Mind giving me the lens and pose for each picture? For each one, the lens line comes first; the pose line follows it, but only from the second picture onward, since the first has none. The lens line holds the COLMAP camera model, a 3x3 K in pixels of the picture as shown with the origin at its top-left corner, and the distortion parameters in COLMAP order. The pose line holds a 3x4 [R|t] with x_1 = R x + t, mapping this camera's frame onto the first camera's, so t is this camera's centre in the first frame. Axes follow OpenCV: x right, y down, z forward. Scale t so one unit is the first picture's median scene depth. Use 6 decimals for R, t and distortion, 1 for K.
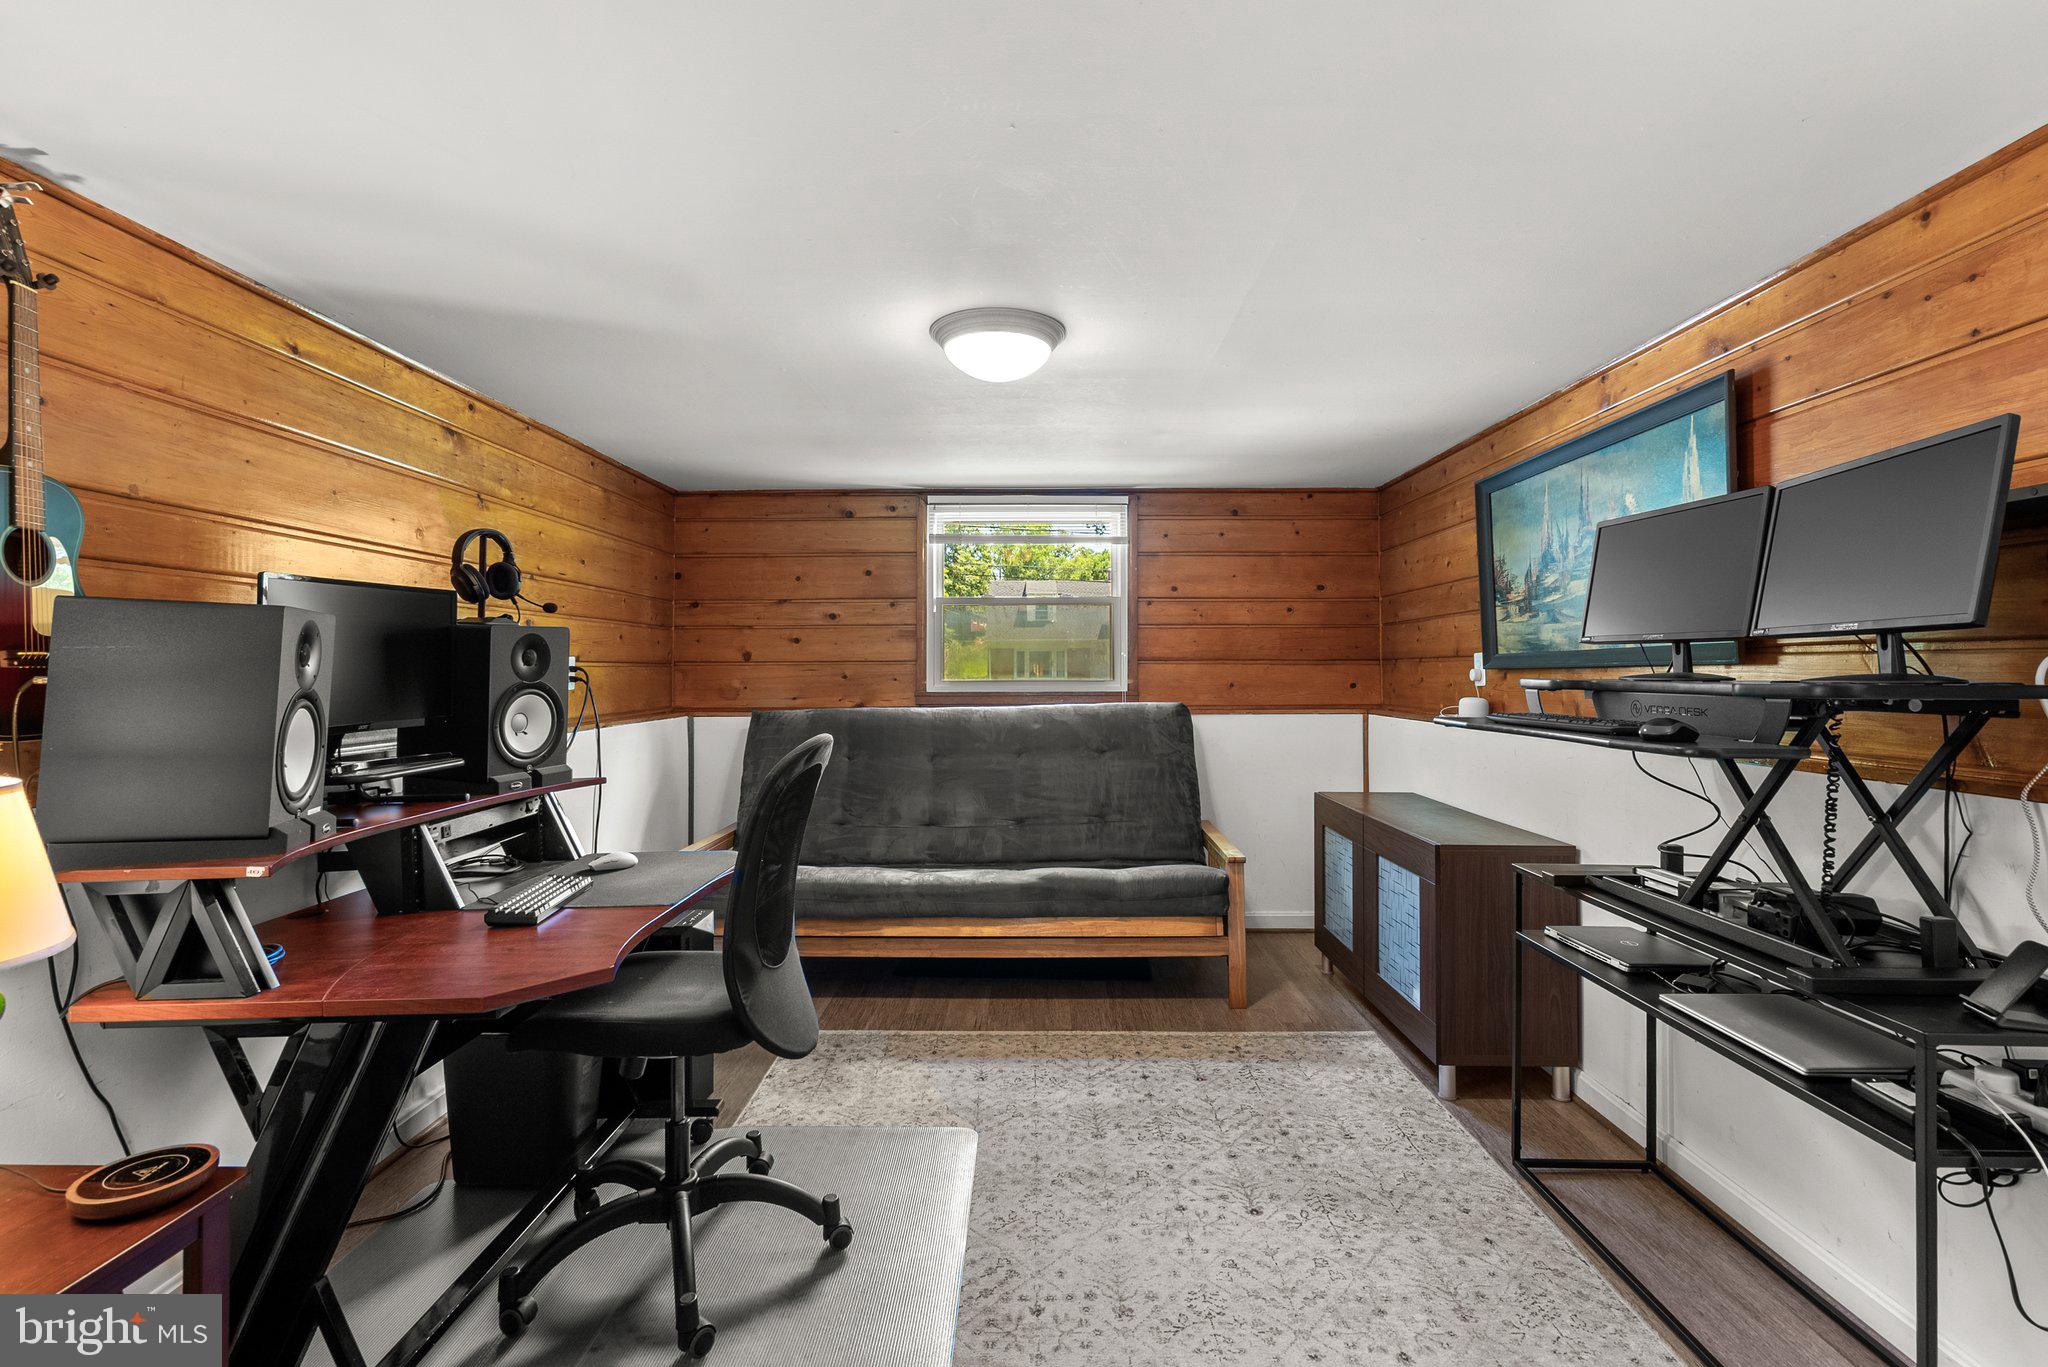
lens RADIAL K [[942.3, 0, 1020.4], [0, 942.3, 687.9], [0, 0, 1]] dist [-0.001491, 0.000514]
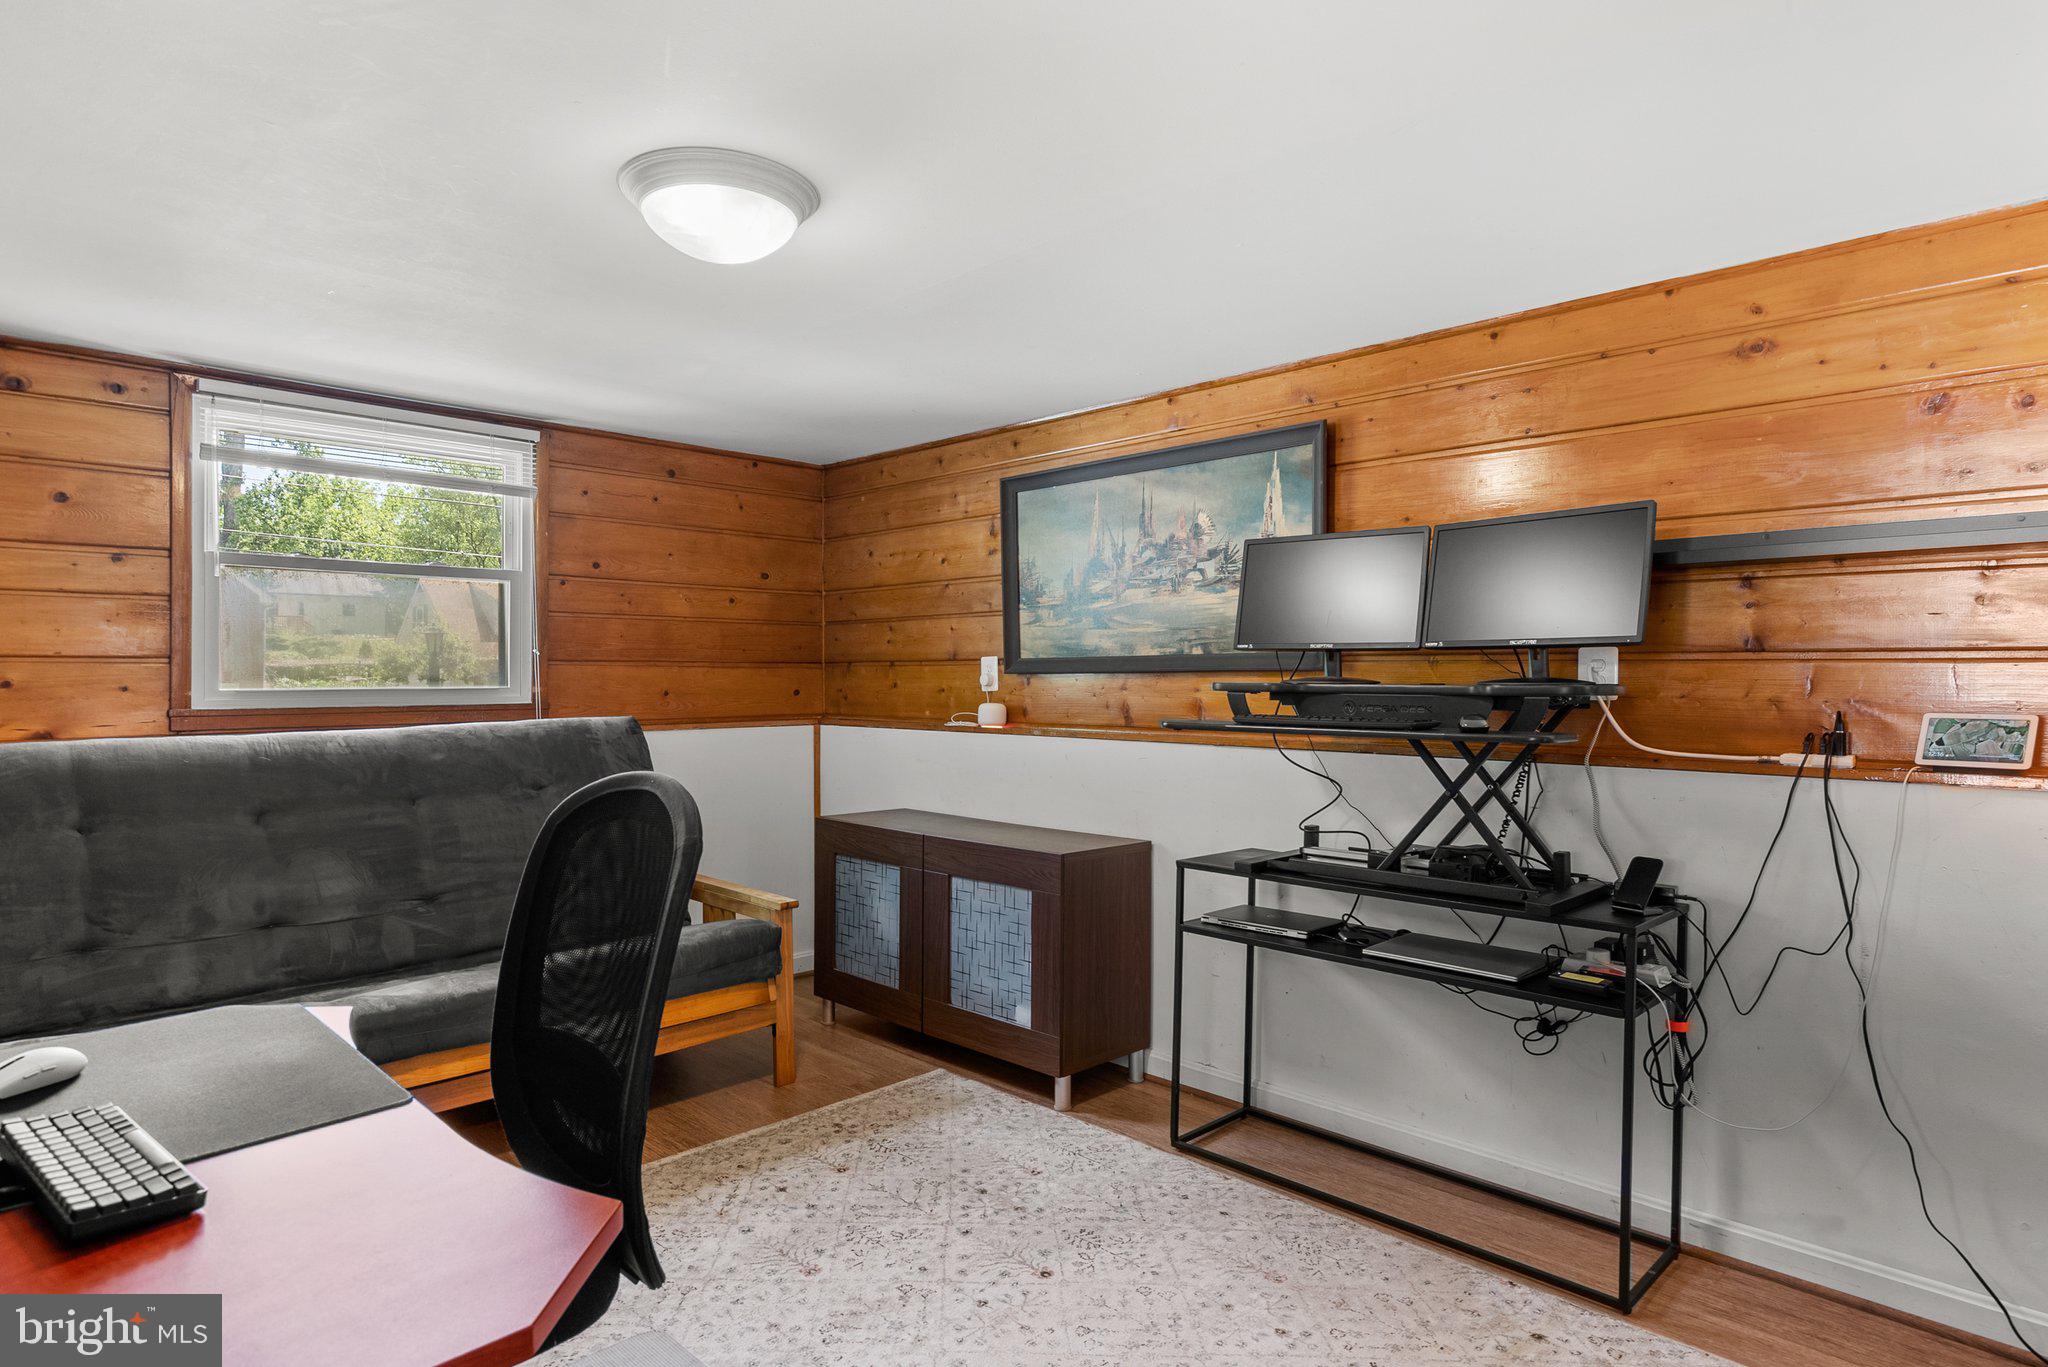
lens RADIAL K [[1137.5, 0, 1023.1], [0, 1137.5, 732.8], [0, 0, 1]] dist [-0.001246, 0.000539]
pose [[0.699270, -0.033903, 0.714053, -0.290465], [0.011377, 0.999276, 0.036304, -0.001160], [-0.714767, -0.017262, 0.699149, 0.144470]]
